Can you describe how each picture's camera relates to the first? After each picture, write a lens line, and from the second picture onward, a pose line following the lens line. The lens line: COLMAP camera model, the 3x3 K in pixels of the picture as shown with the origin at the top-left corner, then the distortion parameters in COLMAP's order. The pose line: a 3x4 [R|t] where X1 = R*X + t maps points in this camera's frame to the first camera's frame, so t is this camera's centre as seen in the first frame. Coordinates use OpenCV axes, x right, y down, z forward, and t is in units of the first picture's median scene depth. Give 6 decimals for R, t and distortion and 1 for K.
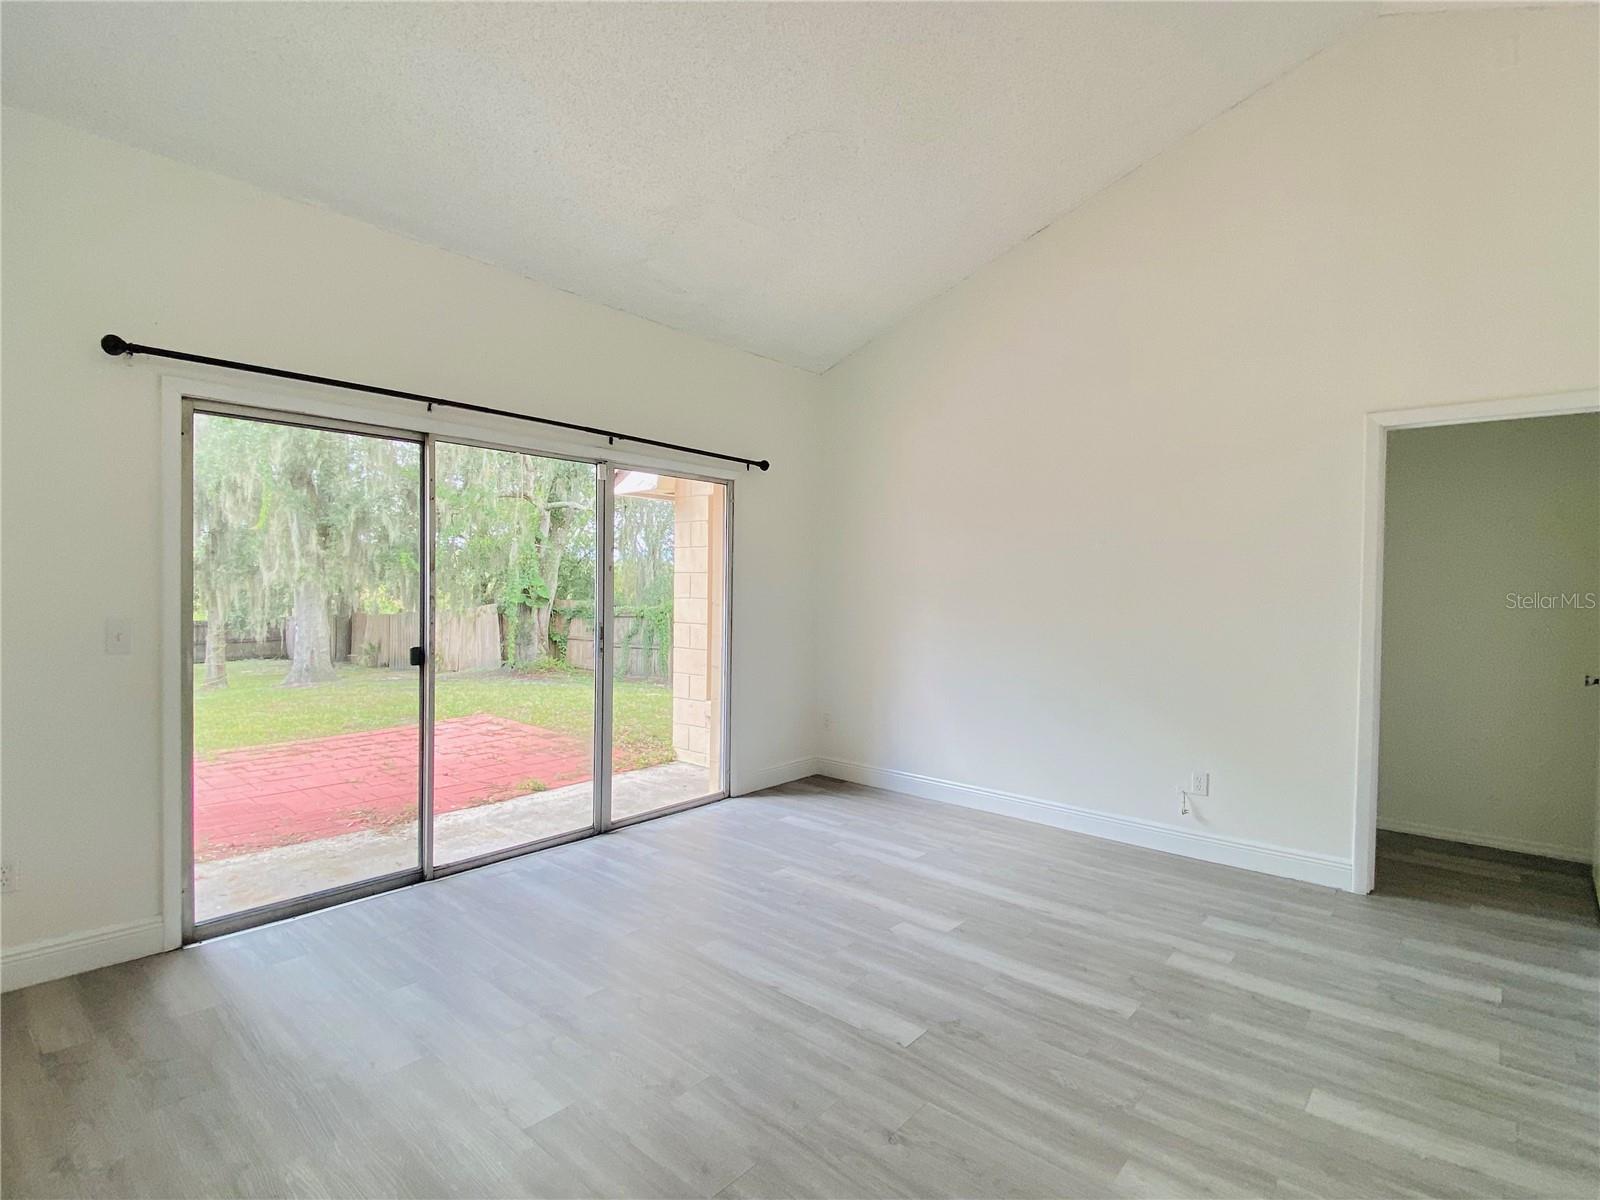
lens RADIAL K [[806.7, 0, 795.8], [0, 806.7, 599.8], [0, 0, 1]] dist [0.059396, -0.040401]
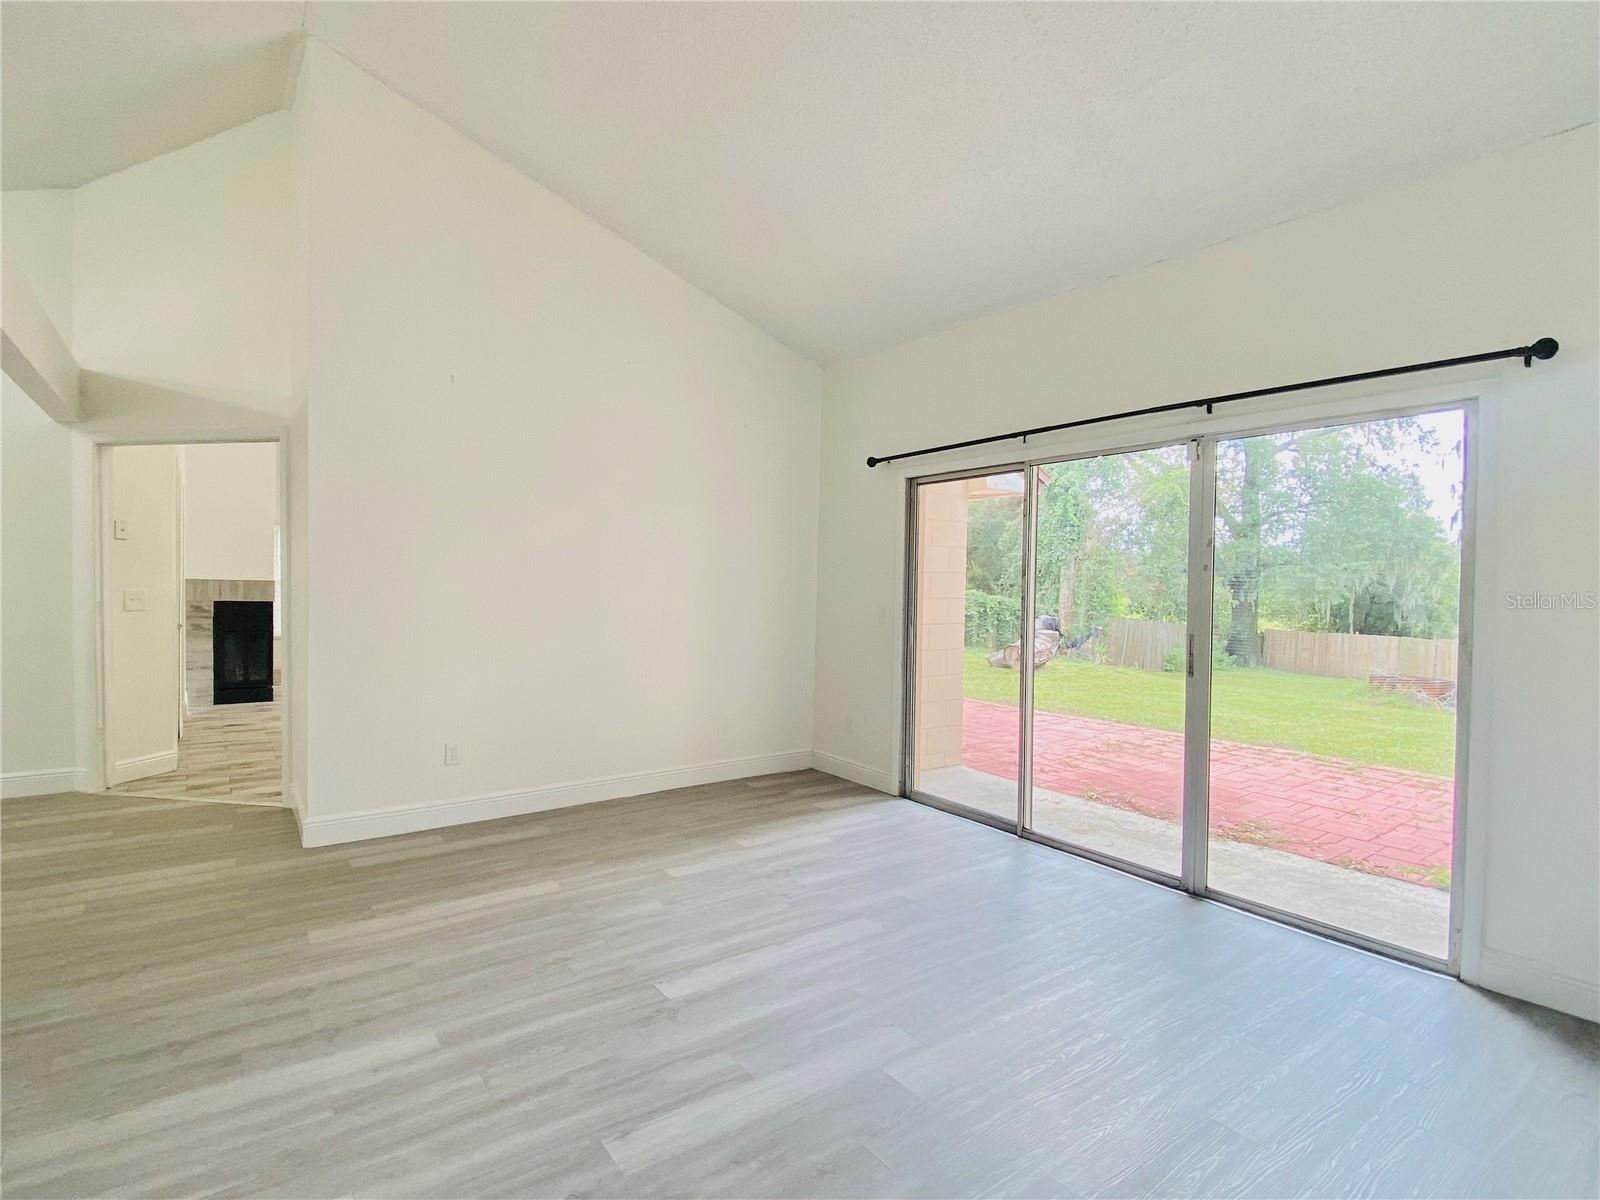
lens RADIAL K [[806.7, 0, 795.8], [0, 806.7, 599.8], [0, 0, 1]] dist [0.059396, -0.040401]
pose [[-0.229465, -0.004502, -0.973306, 0.939019], [-0.040089, 0.999184, 0.004829, 0.007861], [0.972491, 0.040127, -0.229458, 1.136847]]
